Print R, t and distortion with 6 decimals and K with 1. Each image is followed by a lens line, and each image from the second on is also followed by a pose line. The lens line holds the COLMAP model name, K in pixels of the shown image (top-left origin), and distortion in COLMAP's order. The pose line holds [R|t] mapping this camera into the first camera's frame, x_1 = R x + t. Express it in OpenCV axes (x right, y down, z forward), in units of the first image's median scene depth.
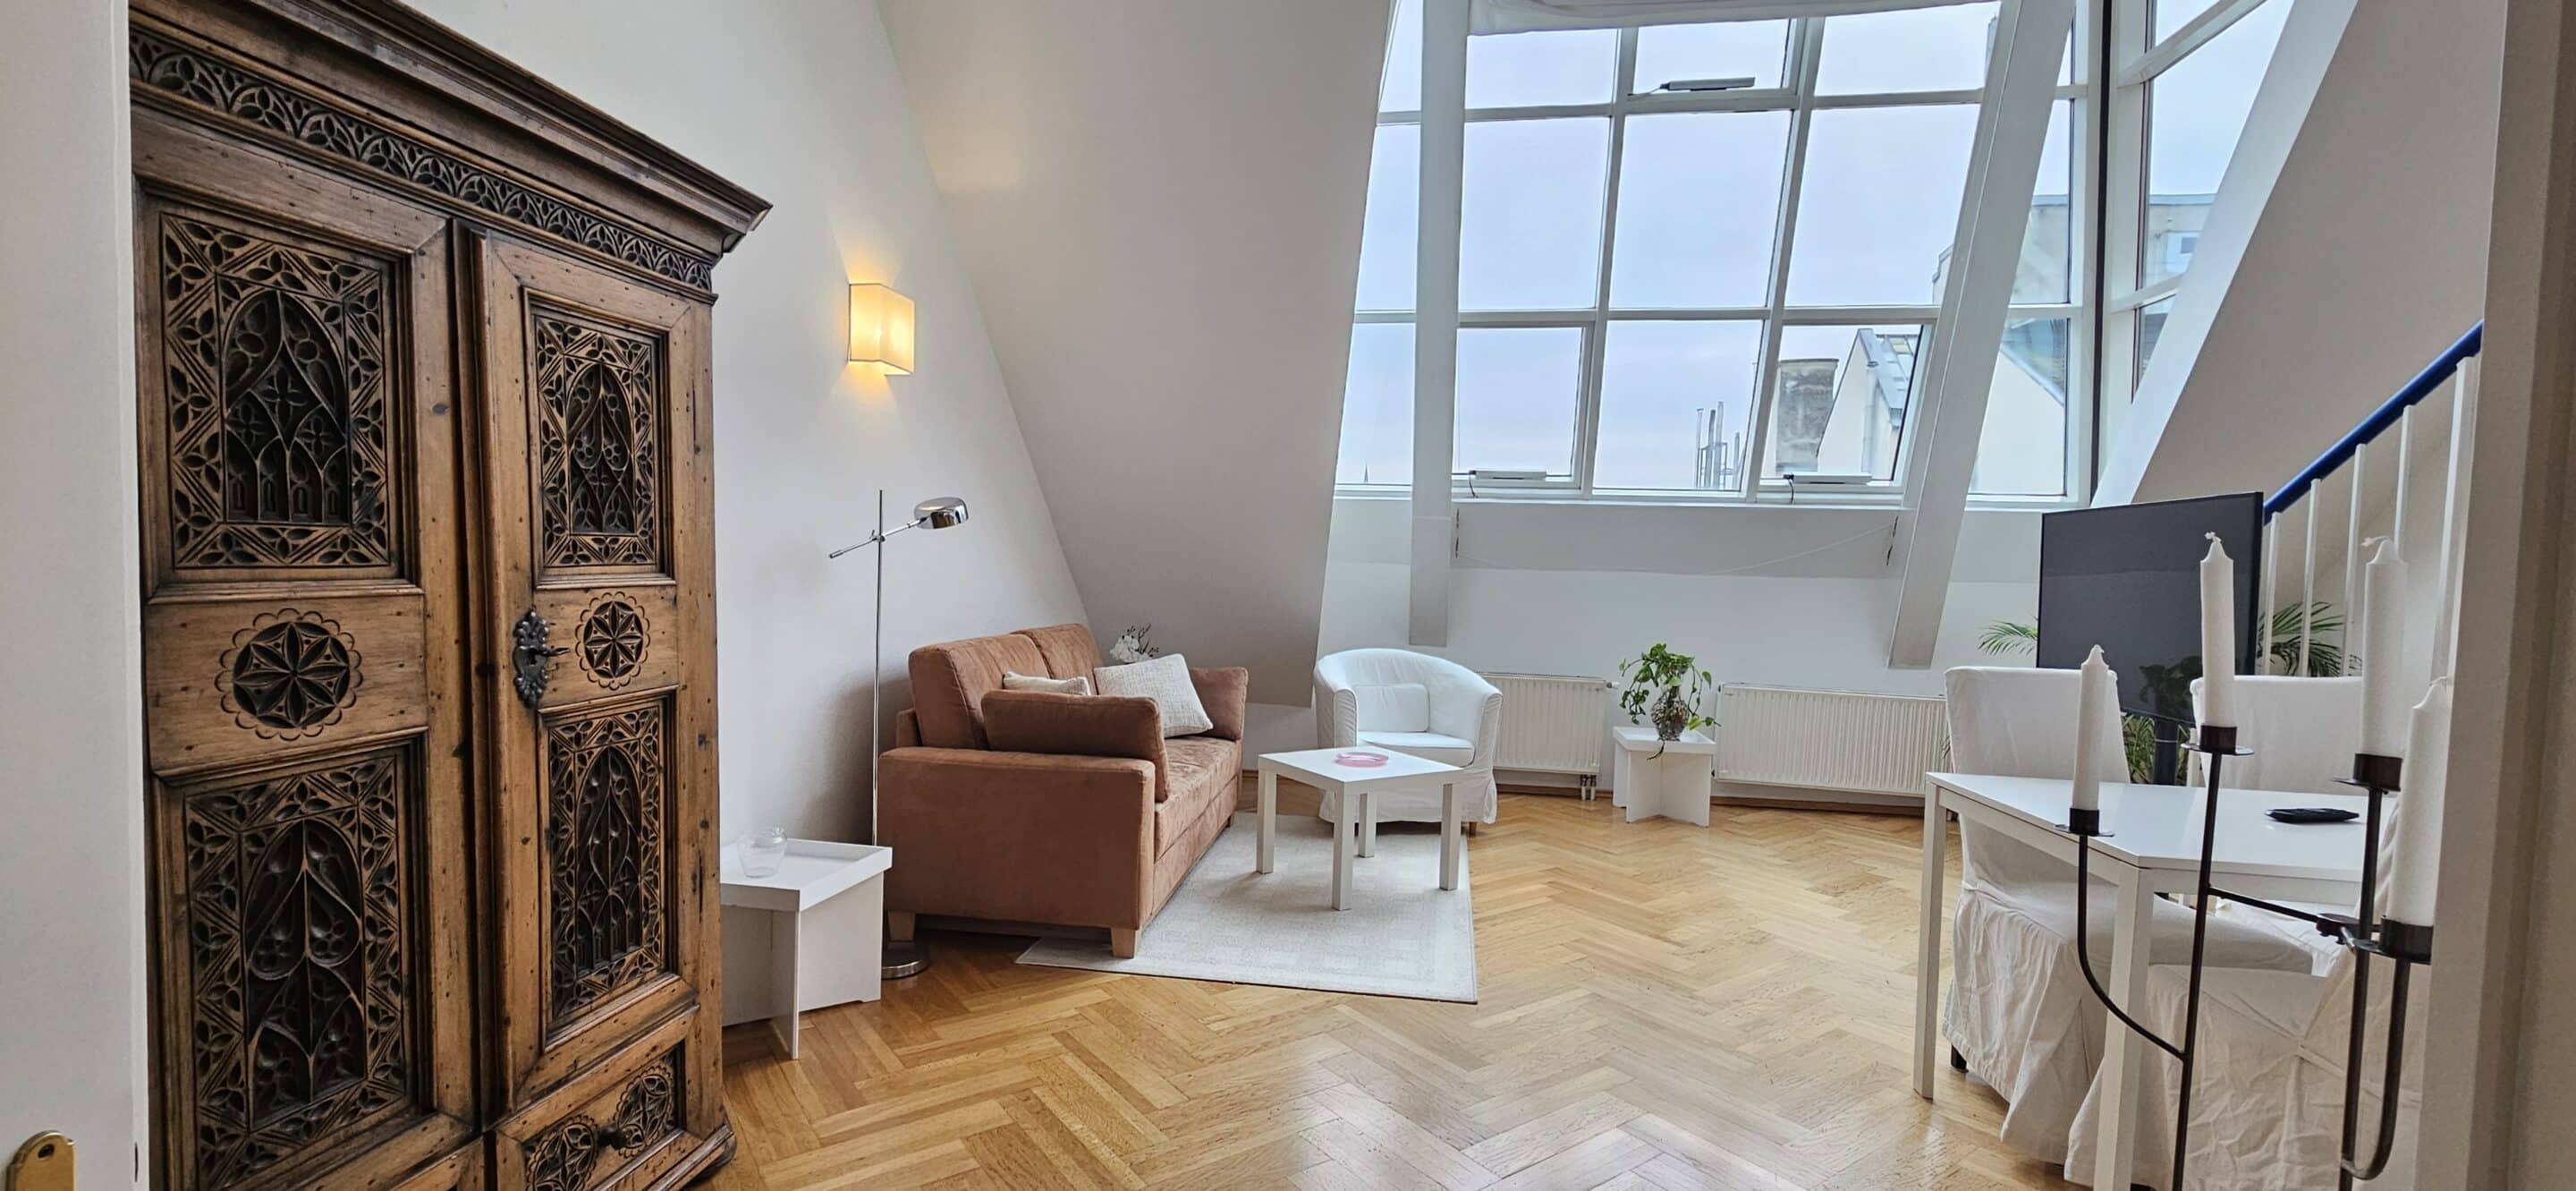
lens RADIAL K [[1046.2, 0, 1273.3], [0, 1046.2, 618.6], [0, 0, 1]] dist [0.000278, -0.001103]
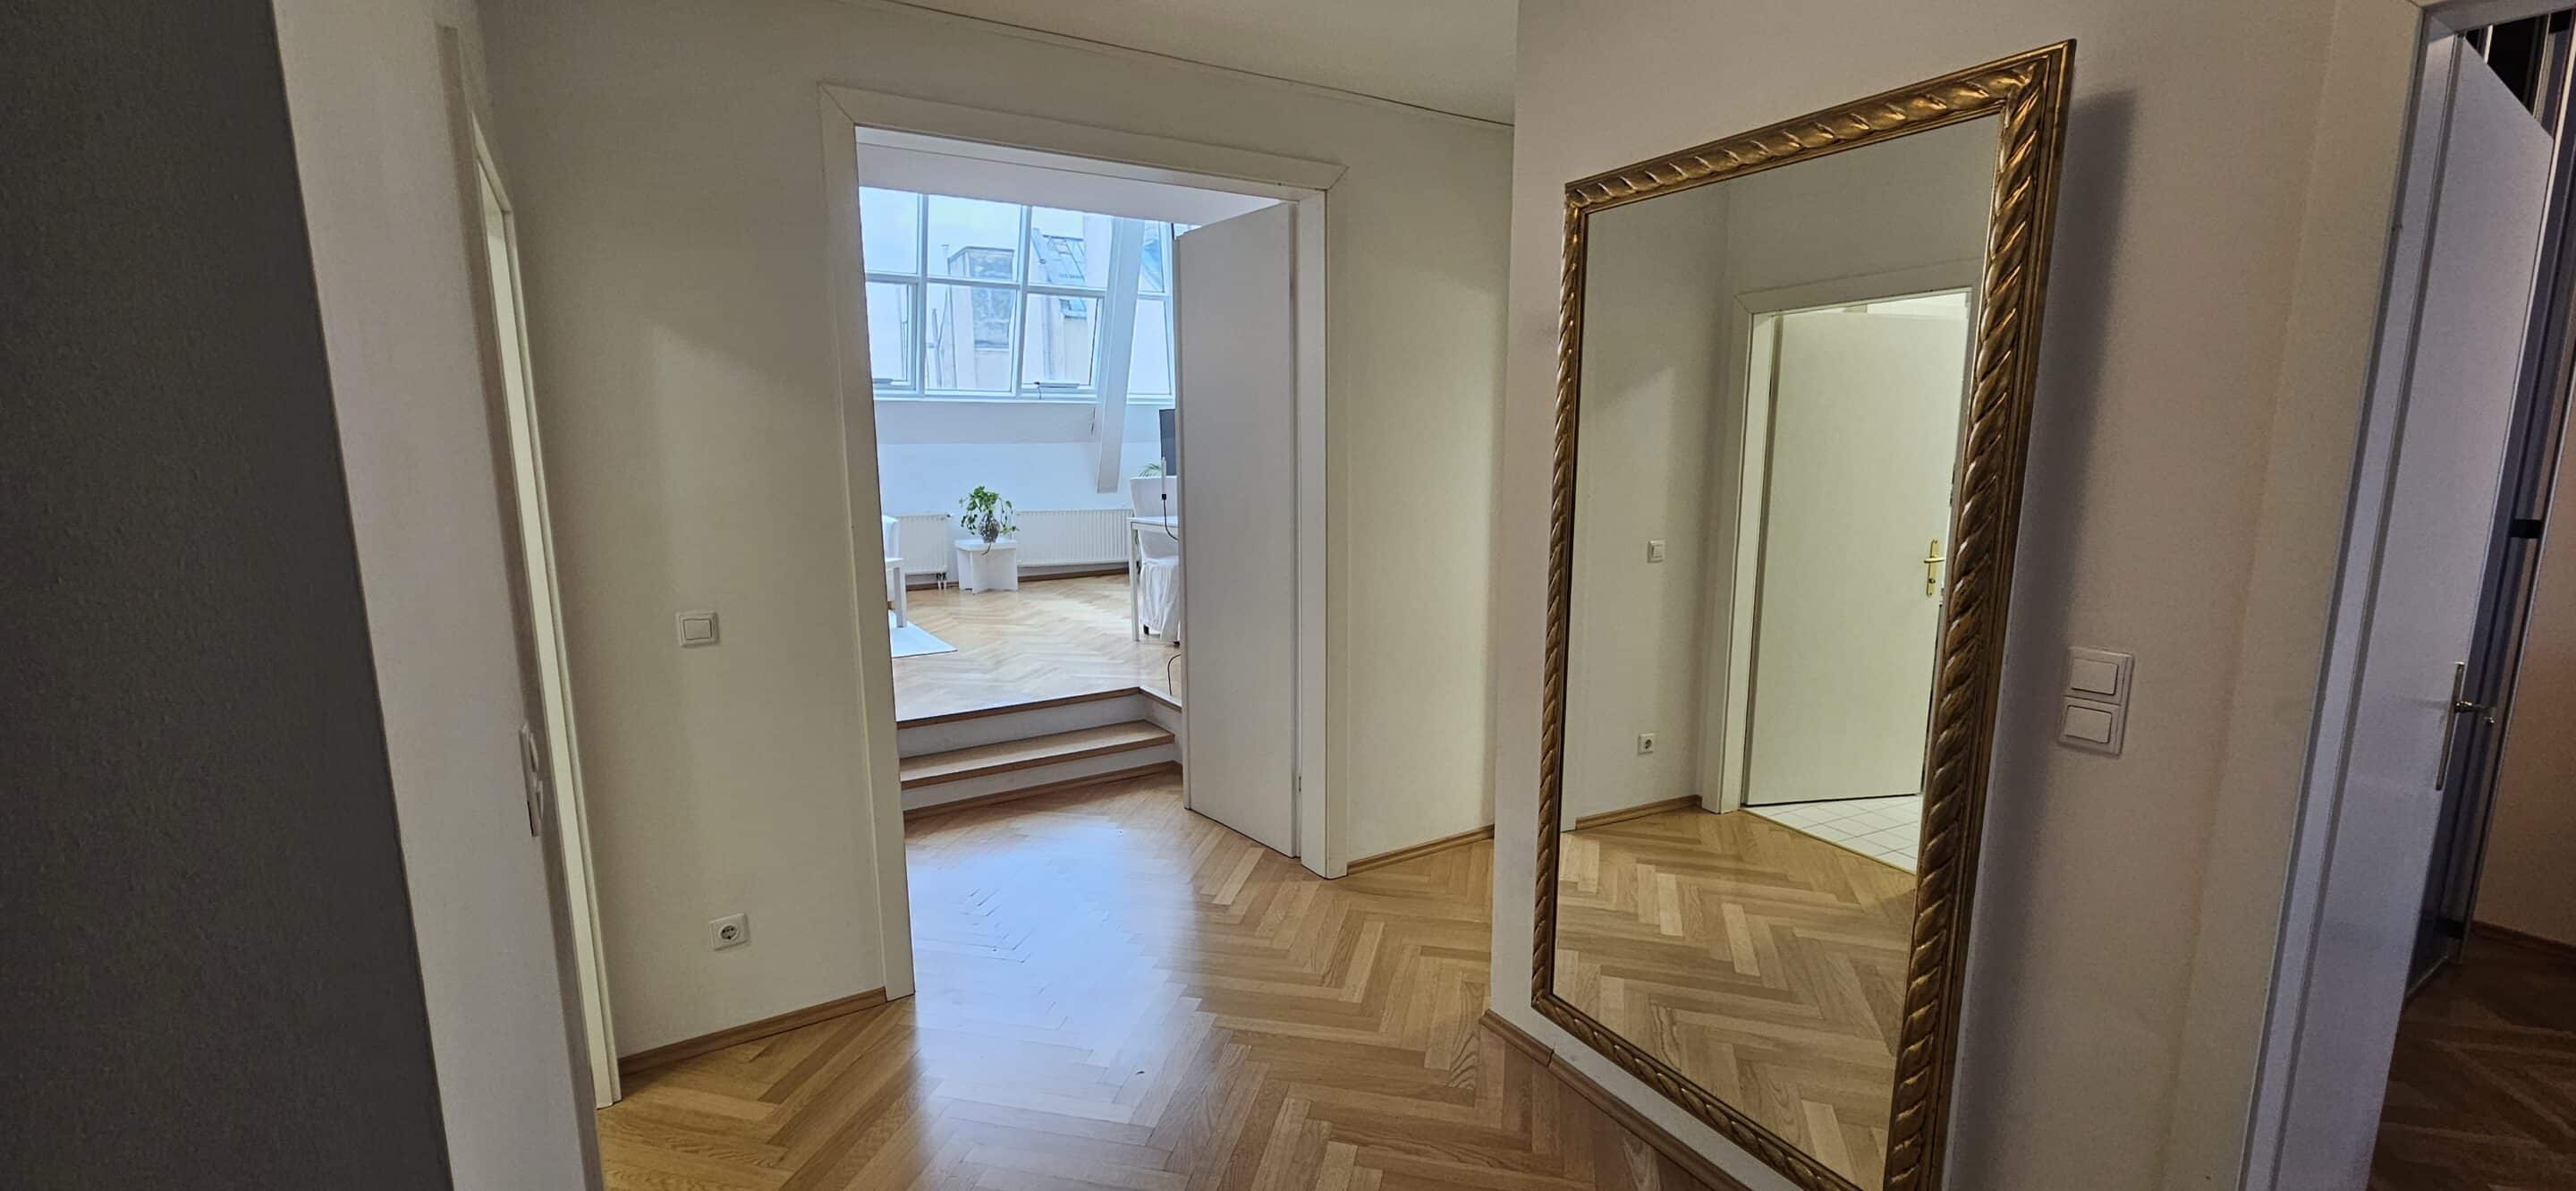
lens RADIAL K [[1046.2, 0, 1277.1], [0, 1046.2, 611.8], [0, 0, 1]] dist [0.000278, -0.001103]
pose [[0.744661, -0.141066, 0.652366, -0.557411], [0.064008, 0.987998, 0.140579, 0.024773], [-0.664367, -0.062926, 0.744753, -0.808721]]
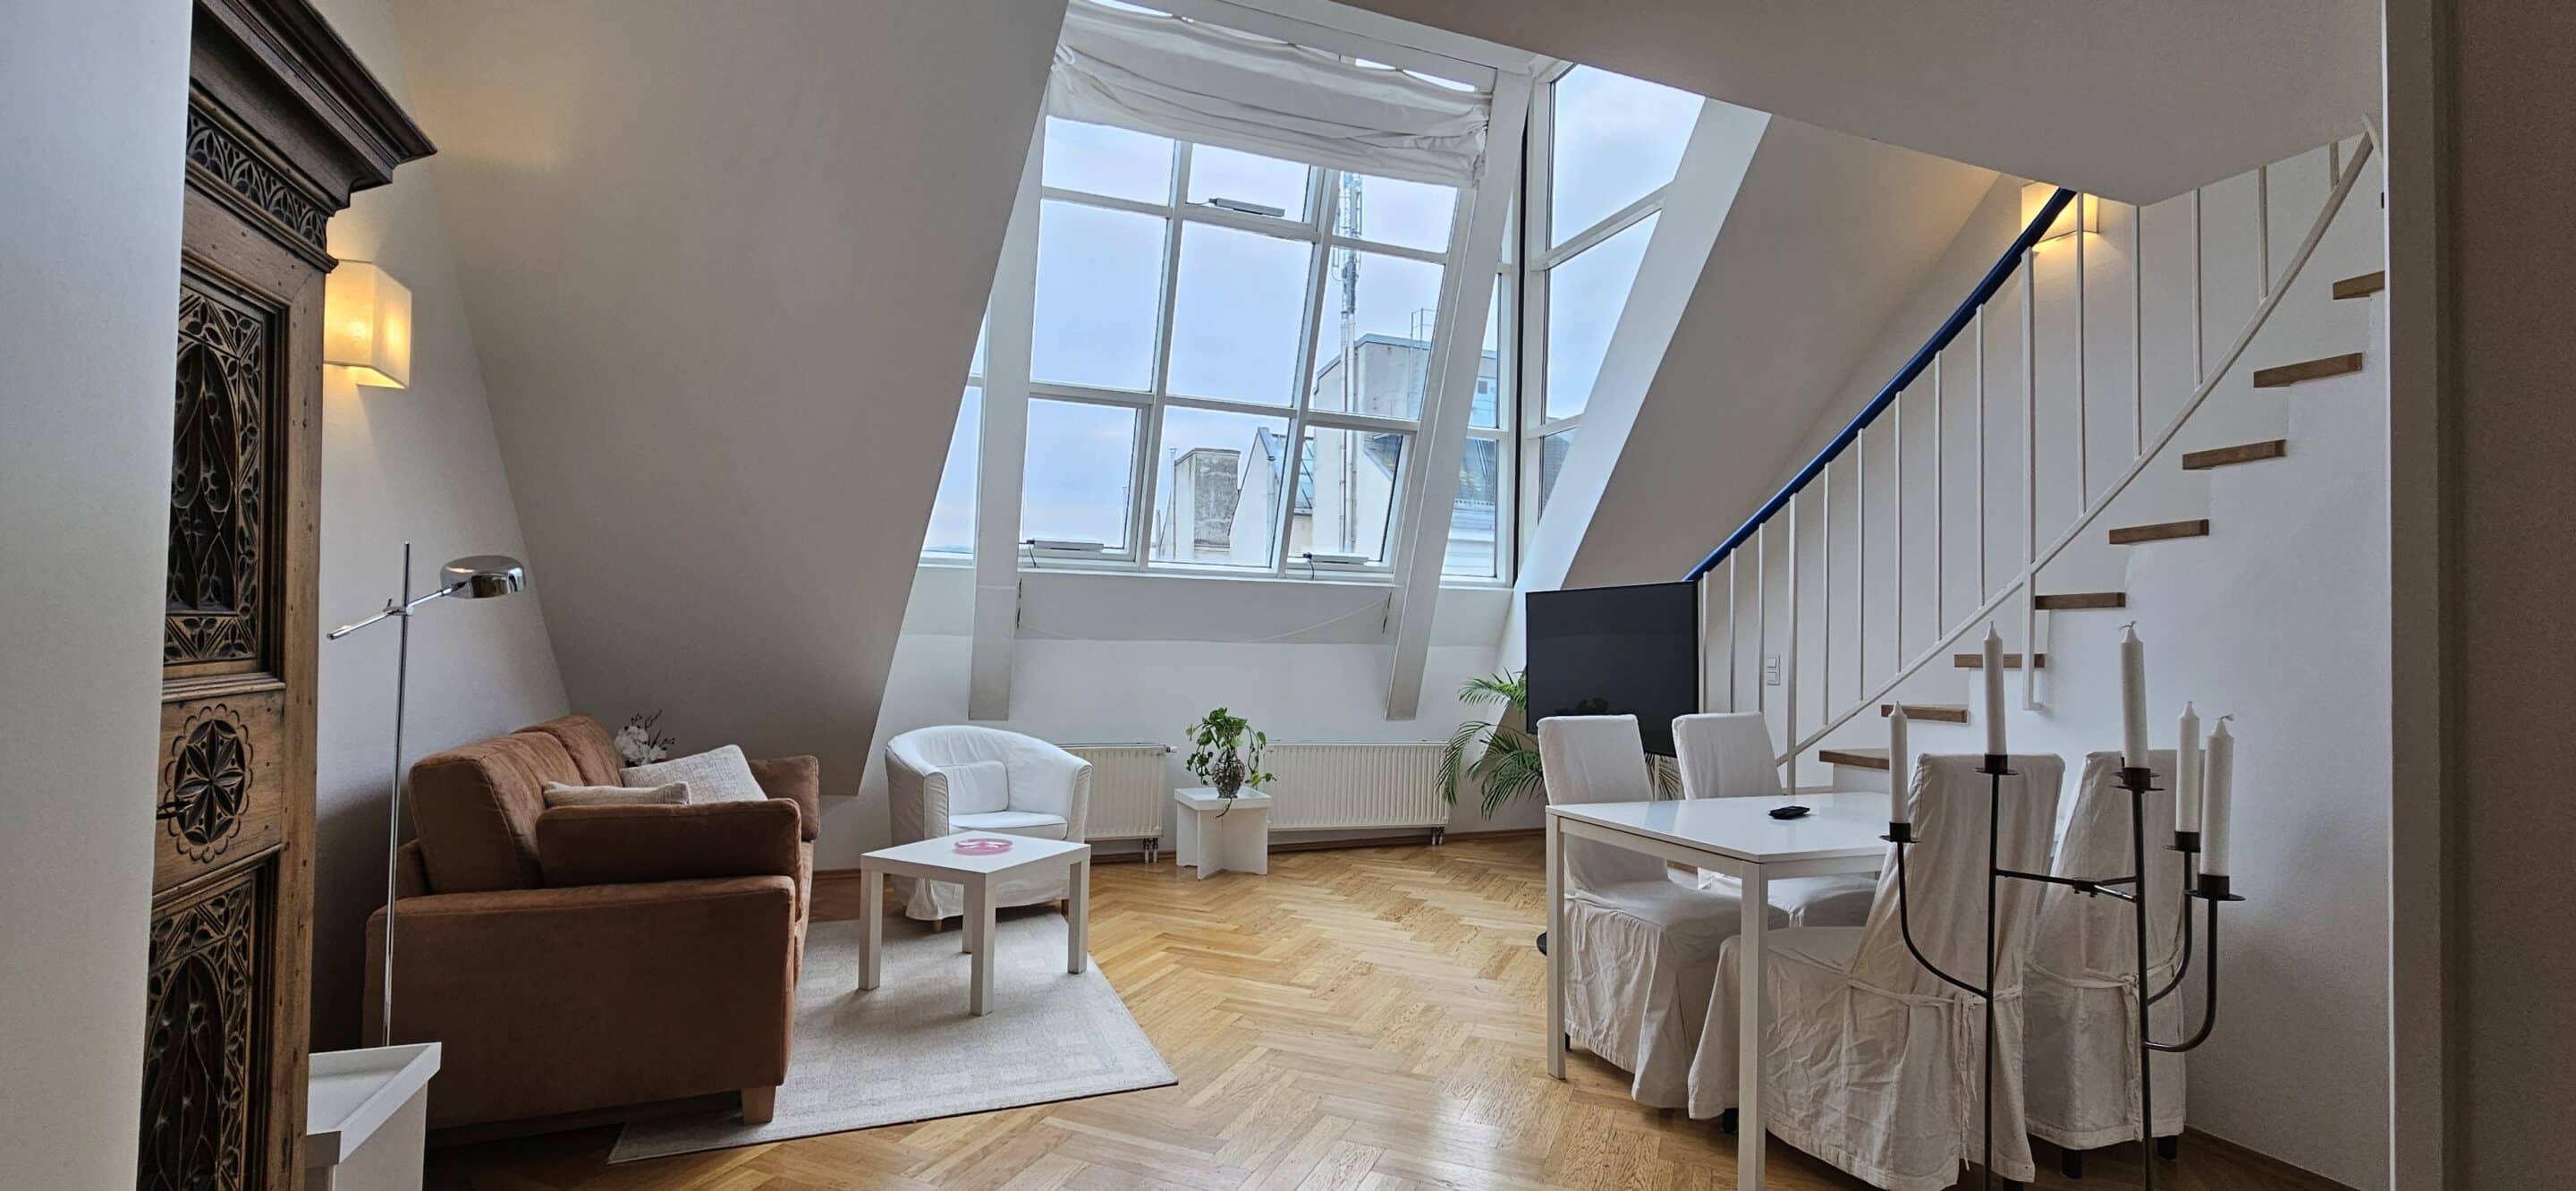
lens RADIAL K [[1046.2, 0, 1257.0], [0, 1046.2, 622.0], [0, 0, 1]] dist [0.000278, -0.001103]
pose [[0.867141, -0.002441, 0.498058, -0.183913], [0.032216, 0.998169, -0.051198, -0.010420], [-0.497021, 0.060442, 0.865631, 0.066298]]
